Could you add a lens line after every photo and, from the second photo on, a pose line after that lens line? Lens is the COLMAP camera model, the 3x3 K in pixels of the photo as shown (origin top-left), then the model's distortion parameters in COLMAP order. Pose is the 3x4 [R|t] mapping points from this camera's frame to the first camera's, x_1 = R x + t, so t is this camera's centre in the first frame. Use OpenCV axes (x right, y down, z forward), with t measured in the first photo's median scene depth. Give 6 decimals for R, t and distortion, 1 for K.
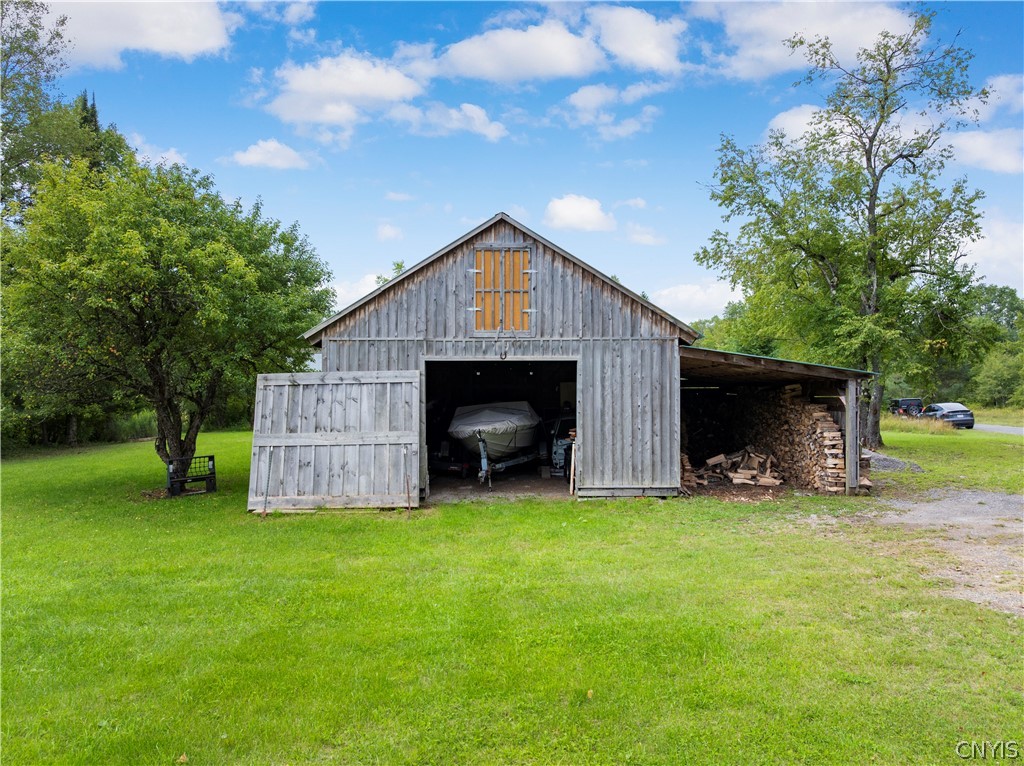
lens RADIAL K [[719.0, 0, 512.0], [0, 719.0, 383.0], [0, 0, 1]] dist [0.002276, -0.000453]
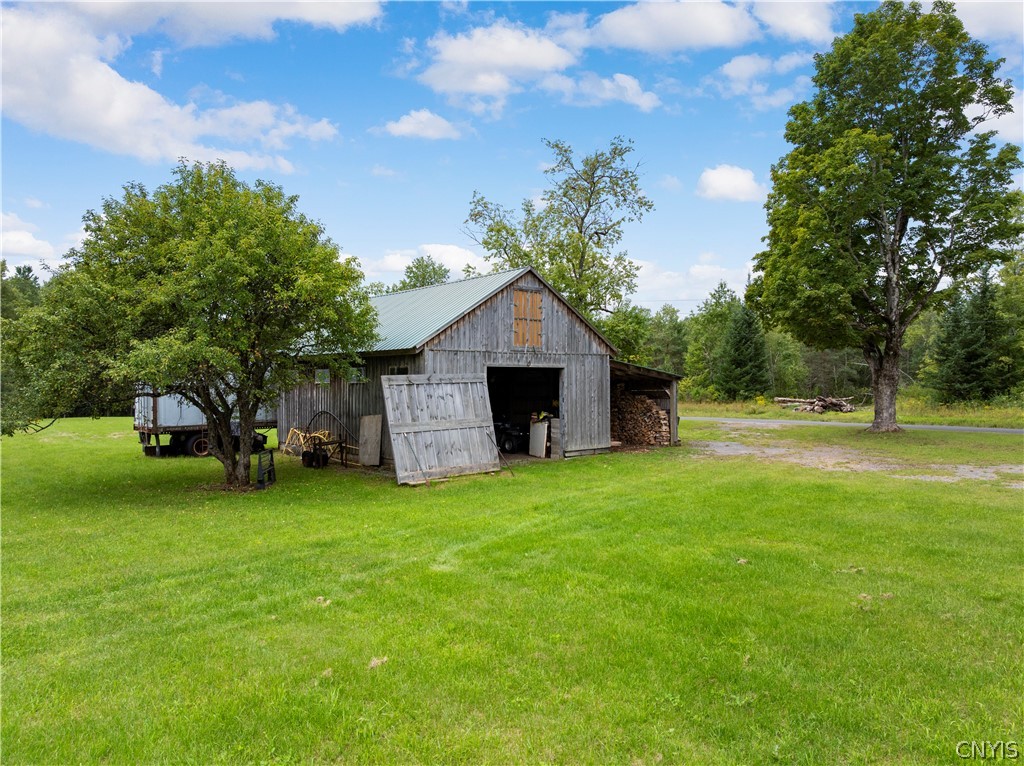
lens RADIAL K [[719.0, 0, 512.0], [0, 719.0, 383.0], [0, 0, 1]] dist [0.002276, -0.000453]
pose [[0.769804, 0.002122, 0.638277, -0.972234], [-0.038098, 0.998364, 0.042630, -0.060264], [-0.637142, -0.057134, 0.768626, -0.101588]]
